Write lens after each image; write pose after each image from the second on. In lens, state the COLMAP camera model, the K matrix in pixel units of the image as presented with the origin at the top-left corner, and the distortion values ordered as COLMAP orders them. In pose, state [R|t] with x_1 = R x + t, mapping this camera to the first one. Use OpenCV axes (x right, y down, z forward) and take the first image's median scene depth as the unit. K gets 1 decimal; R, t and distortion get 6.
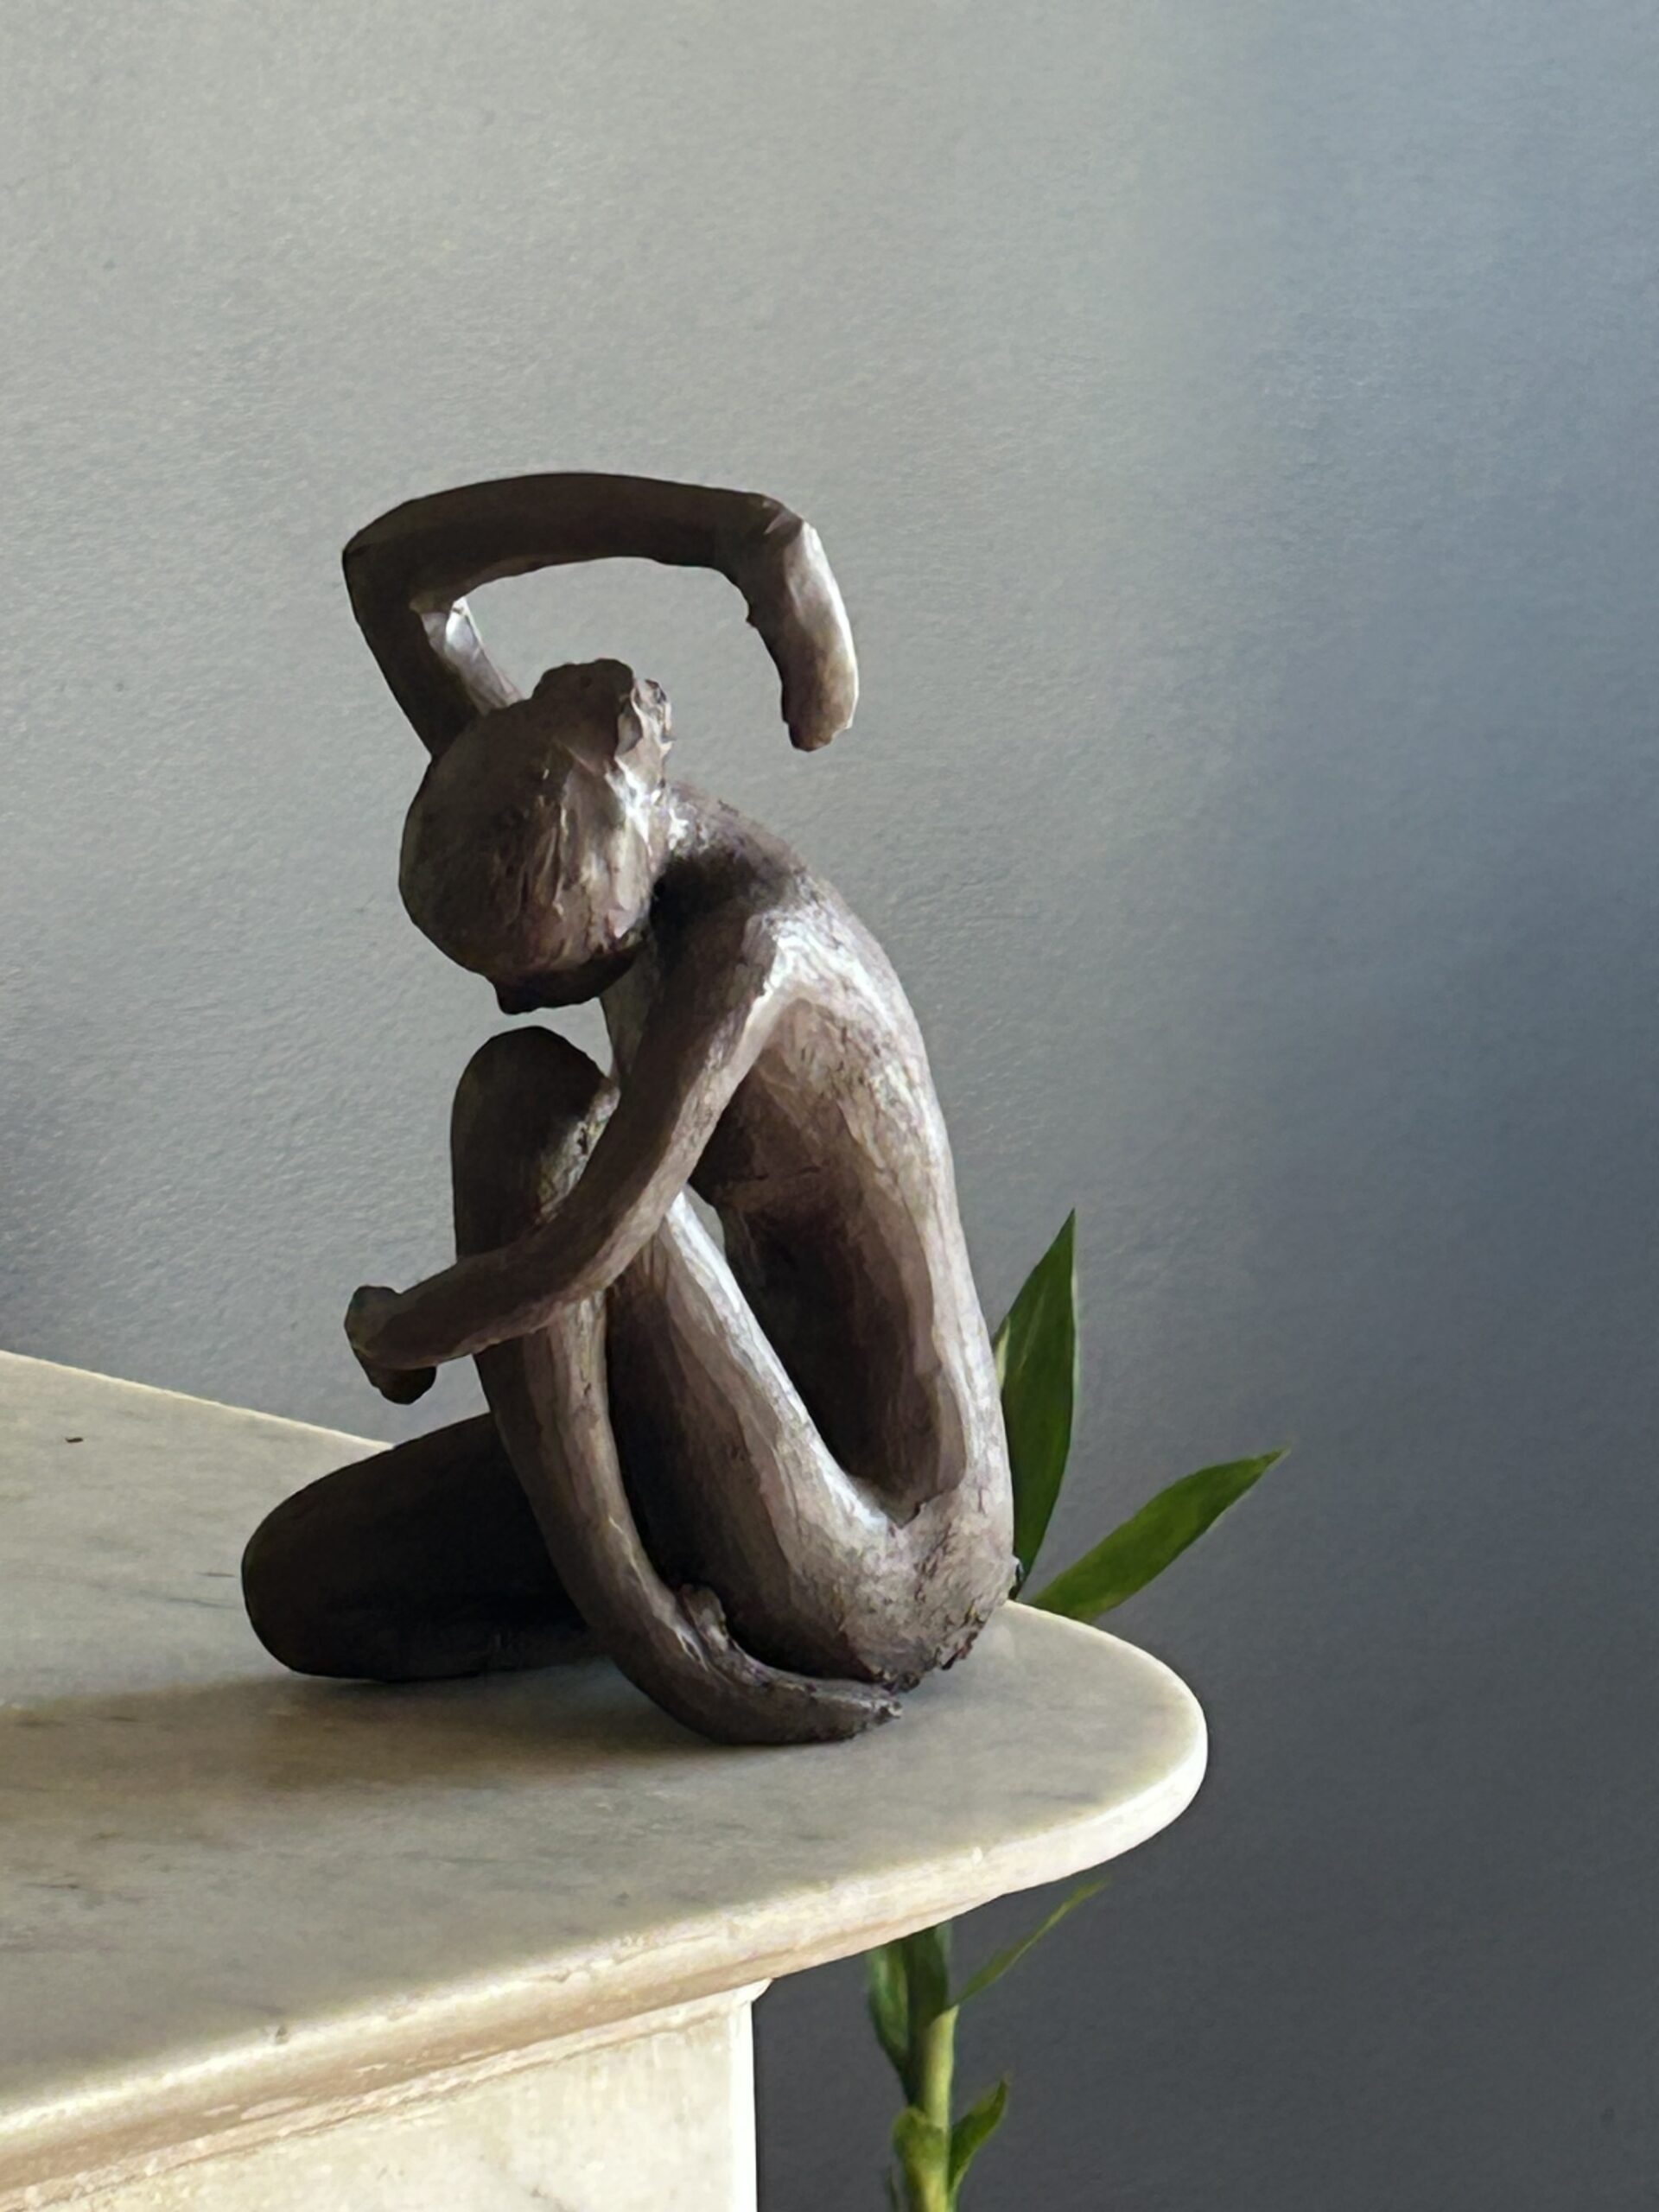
lens RADIAL K [[8581.6, 0, 830.8], [0, 8581.6, 1105.6], [0, 0, 1]] dist [0.064543, 0.000000]
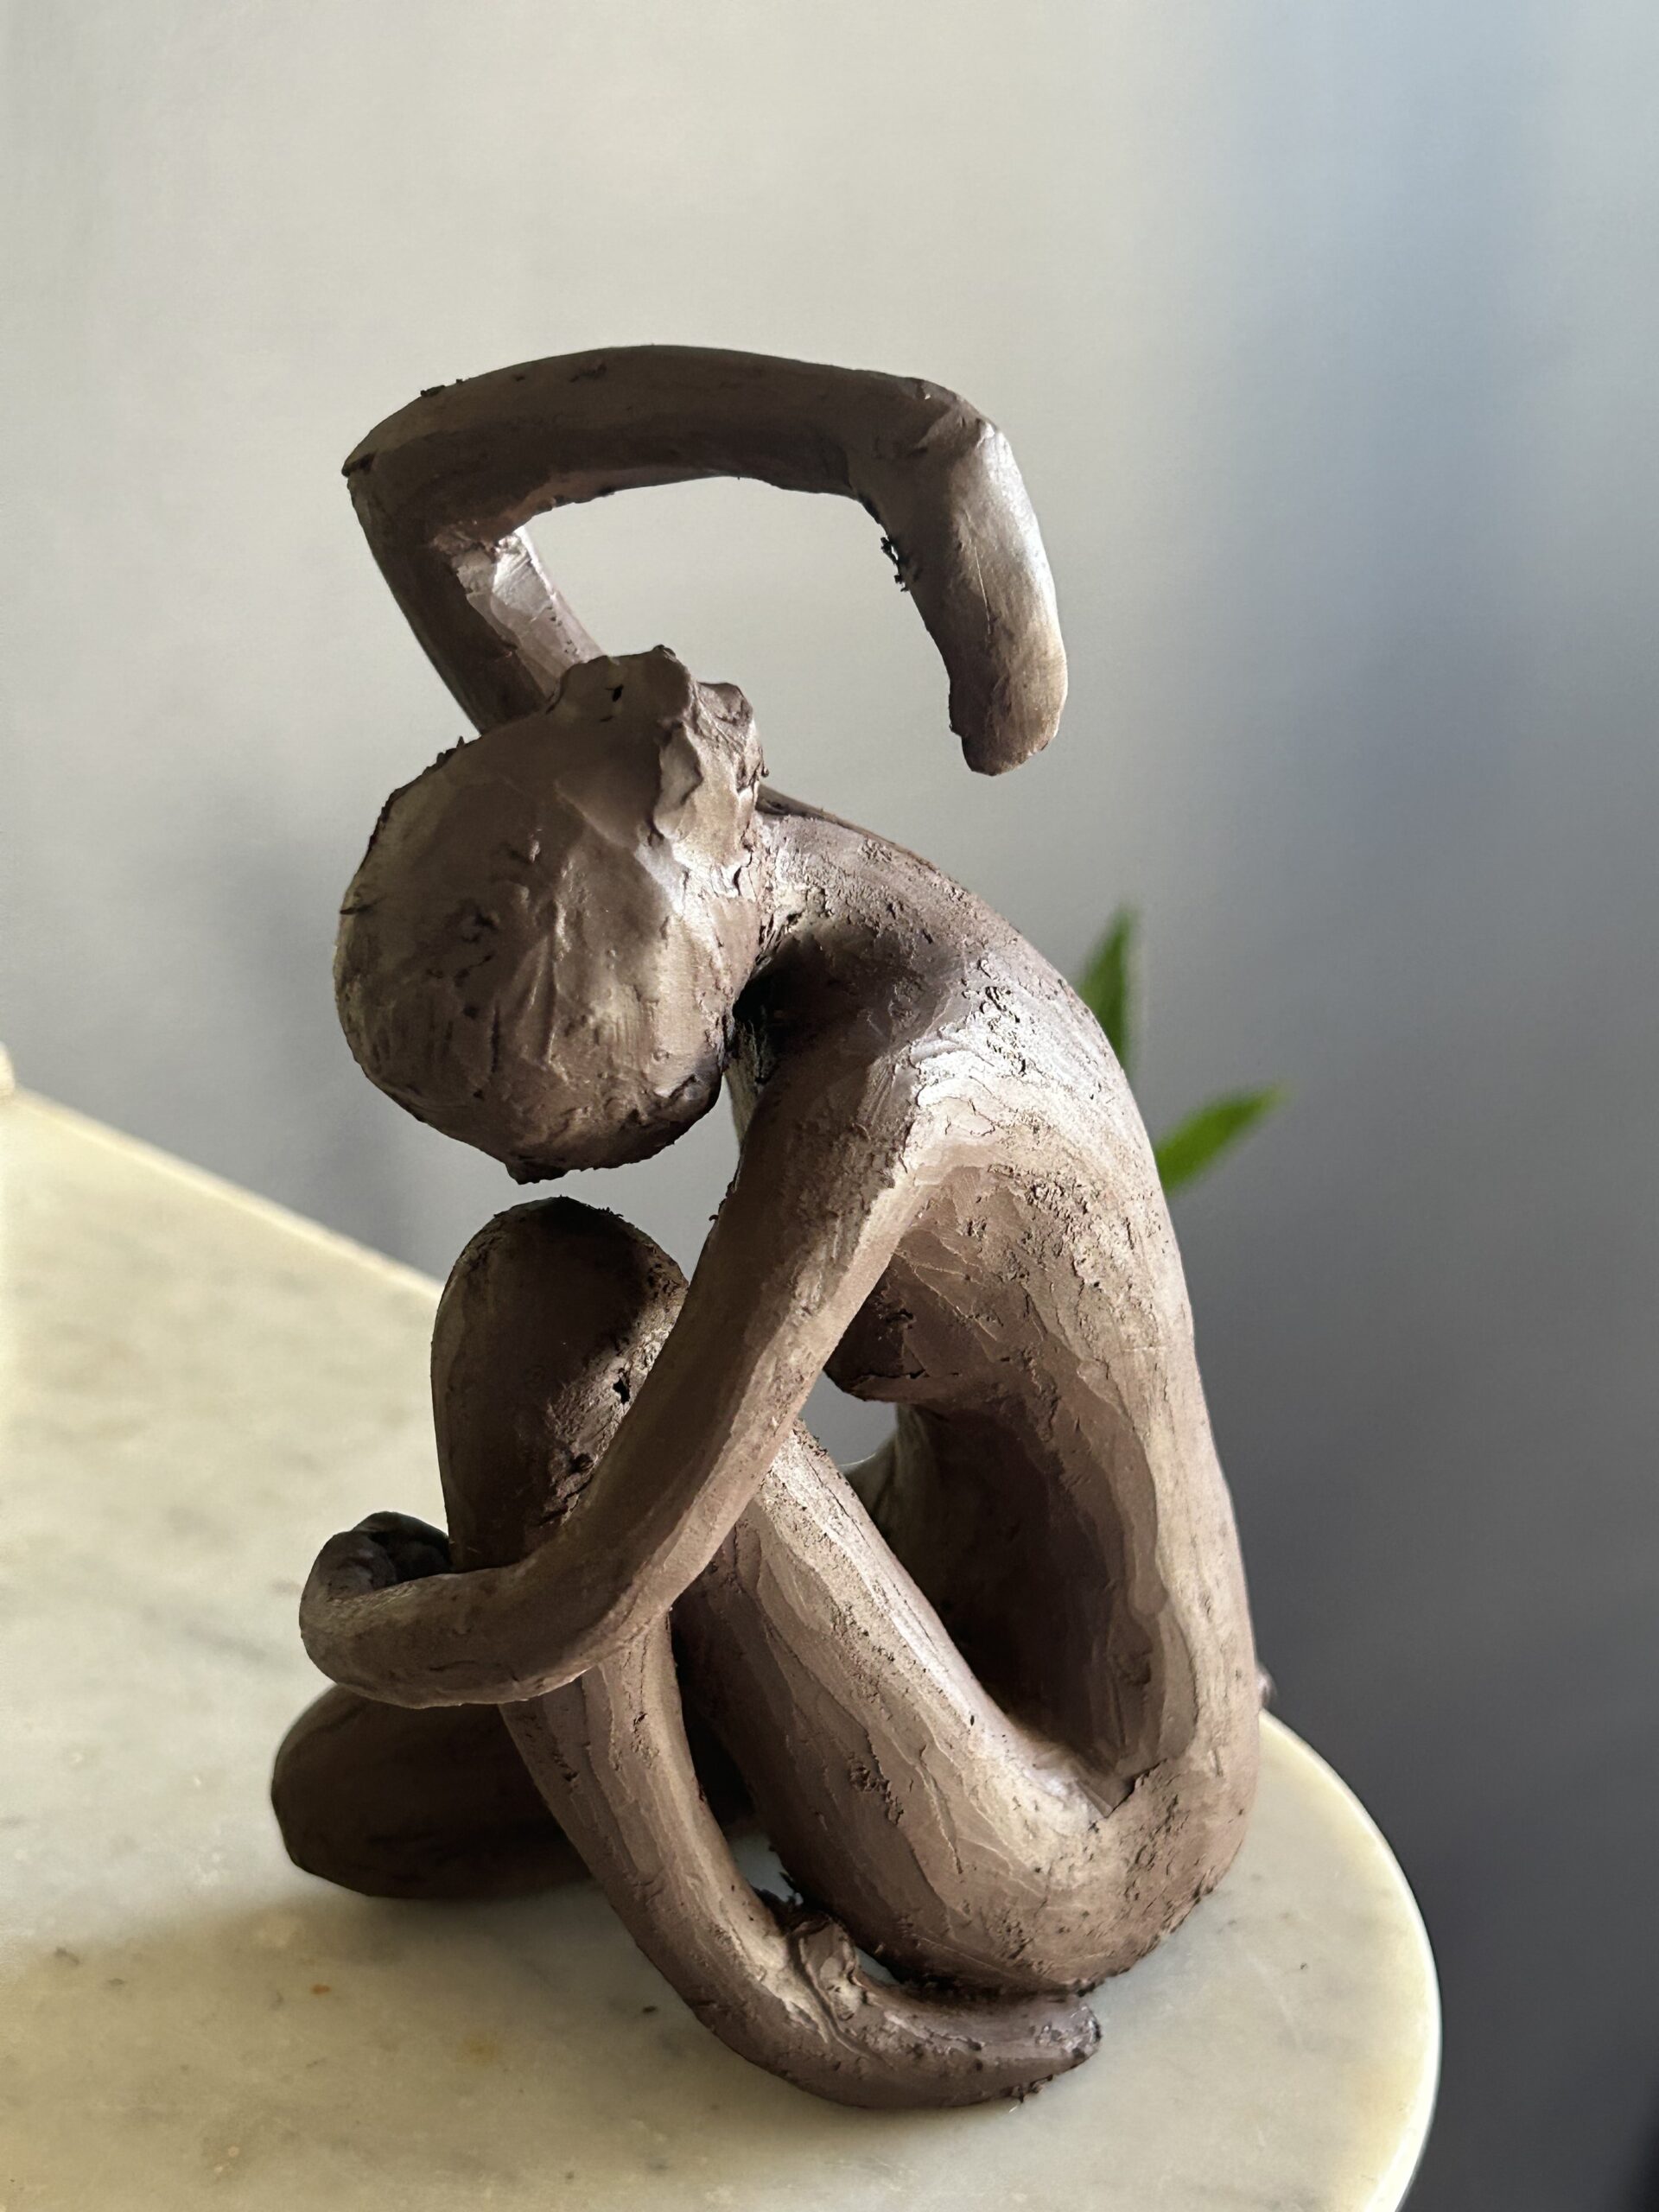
lens RADIAL K [[2931.6, 0, 816.6], [0, 2931.6, 1114.6], [0, 0, 1]] dist [0.160123, 0.000000]
pose [[0.991311, 0.032119, -0.127556, 0.014228], [-0.009372, 0.984511, 0.175071, -0.055578], [0.131204, -0.172354, 0.976258, 0.770278]]
